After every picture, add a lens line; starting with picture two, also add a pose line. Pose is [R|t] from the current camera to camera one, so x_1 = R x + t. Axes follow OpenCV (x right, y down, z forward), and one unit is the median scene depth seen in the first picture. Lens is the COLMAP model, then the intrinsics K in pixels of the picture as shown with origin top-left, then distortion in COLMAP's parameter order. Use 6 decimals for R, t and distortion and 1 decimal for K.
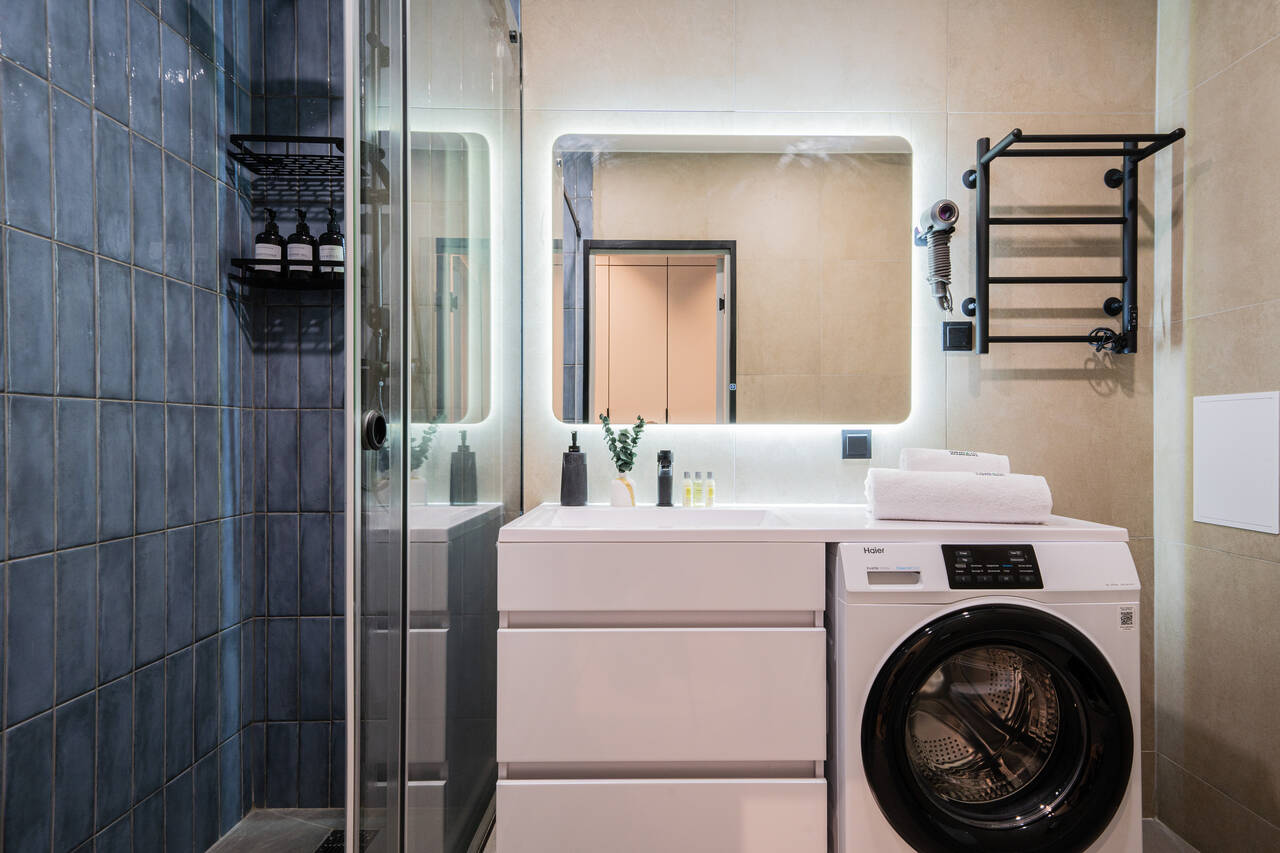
lens RADIAL K [[636.7, 0, 640.4], [0, 636.7, 432.2], [0, 0, 1]] dist [0.011318, 0.003179]
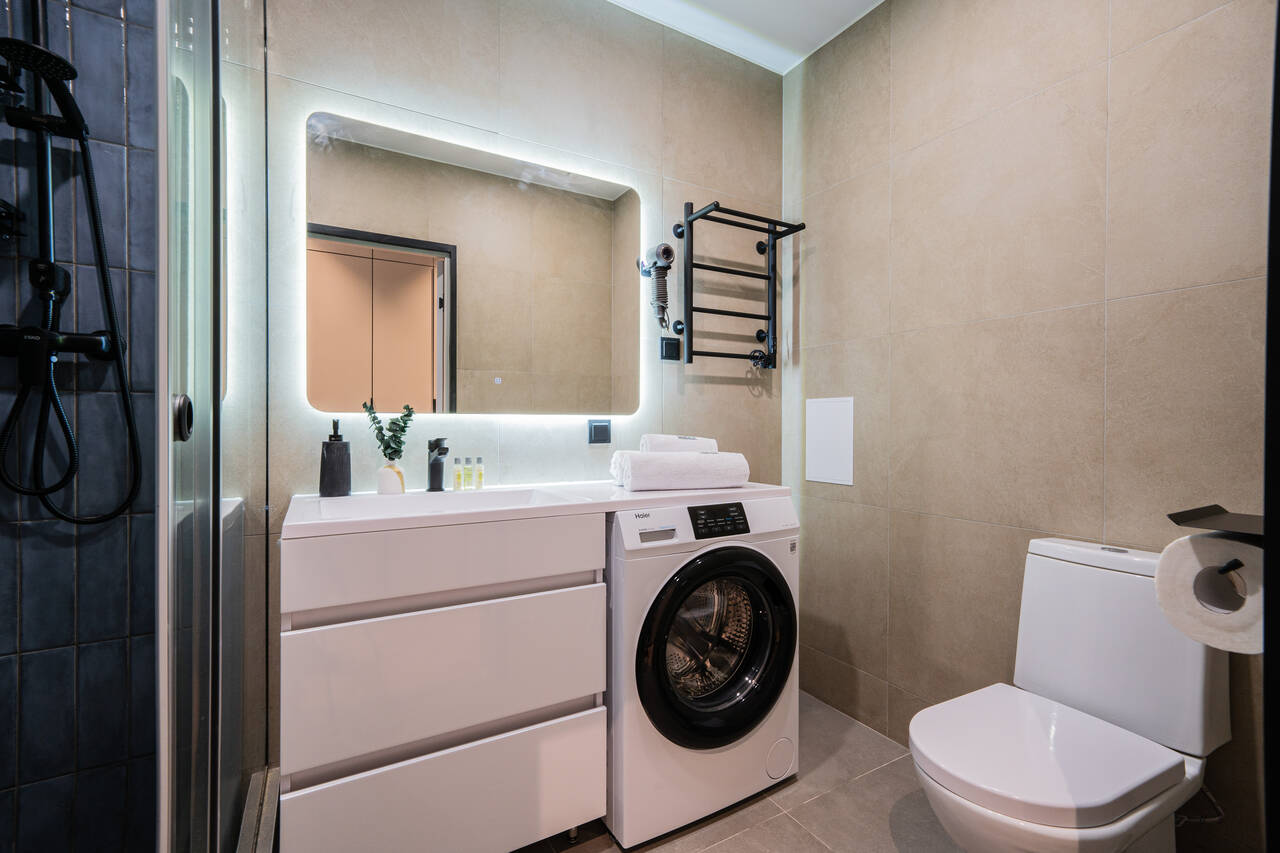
lens RADIAL K [[558.4, 0, 638.6], [0, 558.4, 423.8], [0, 0, 1]] dist [0.004791, 0.000897]
pose [[0.873674, 0.001429, 0.486509, -0.126435], [-0.003422, 0.999989, 0.003208, 0.000518], [-0.486499, -0.004468, 0.873670, 0.029236]]
